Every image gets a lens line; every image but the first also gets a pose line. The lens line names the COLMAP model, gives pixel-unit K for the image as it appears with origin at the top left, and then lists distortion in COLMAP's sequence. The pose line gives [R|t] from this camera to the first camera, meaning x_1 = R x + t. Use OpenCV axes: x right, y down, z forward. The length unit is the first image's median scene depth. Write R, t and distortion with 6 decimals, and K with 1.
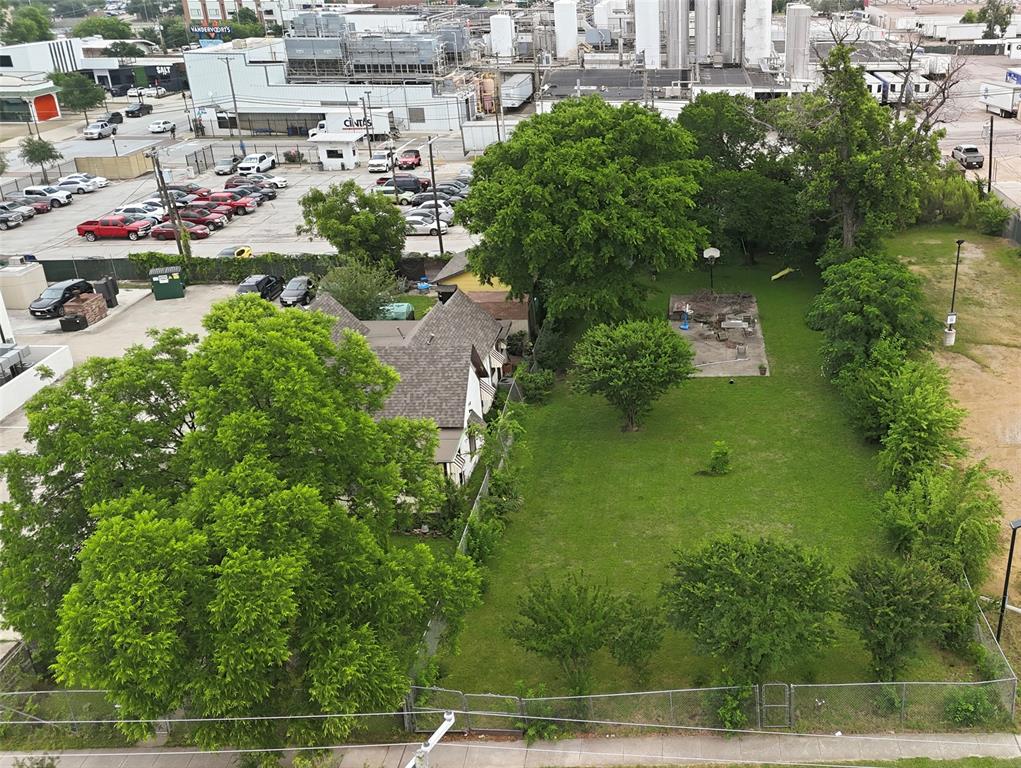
lens RADIAL K [[997.5, 0, 507.8], [0, 997.5, 384.0], [0, 0, 1]] dist [0.047340, 0.000000]
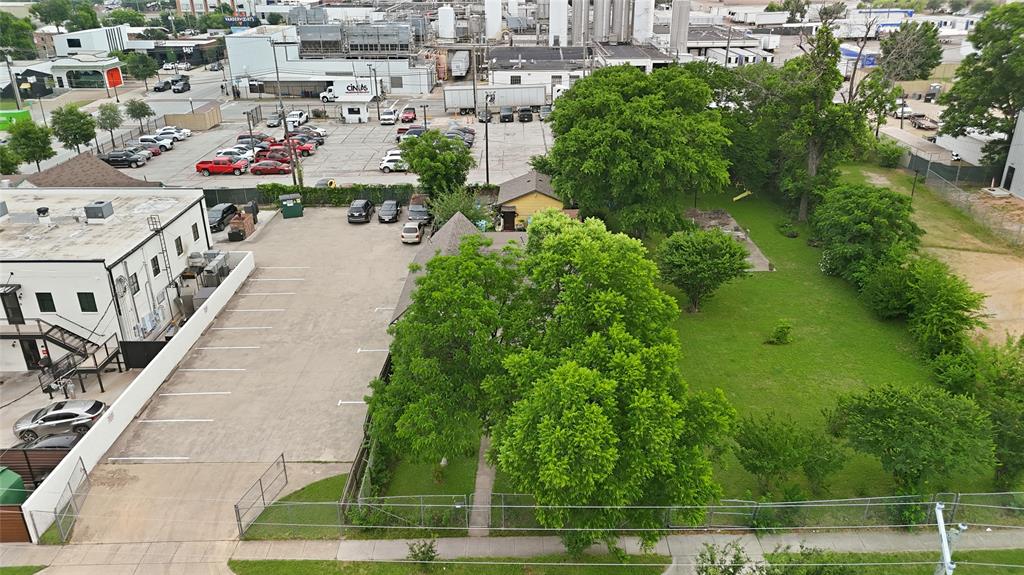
lens RADIAL K [[741.4, 0, 531.6], [0, 741.4, 286.3], [0, 0, 1]] dist [0.051995, 0.010476]
pose [[0.999823, -0.003431, -0.018482, 0.106405], [0.003596, 0.999954, 0.008857, -0.003397], [0.018450, -0.008922, 0.999790, 0.002968]]
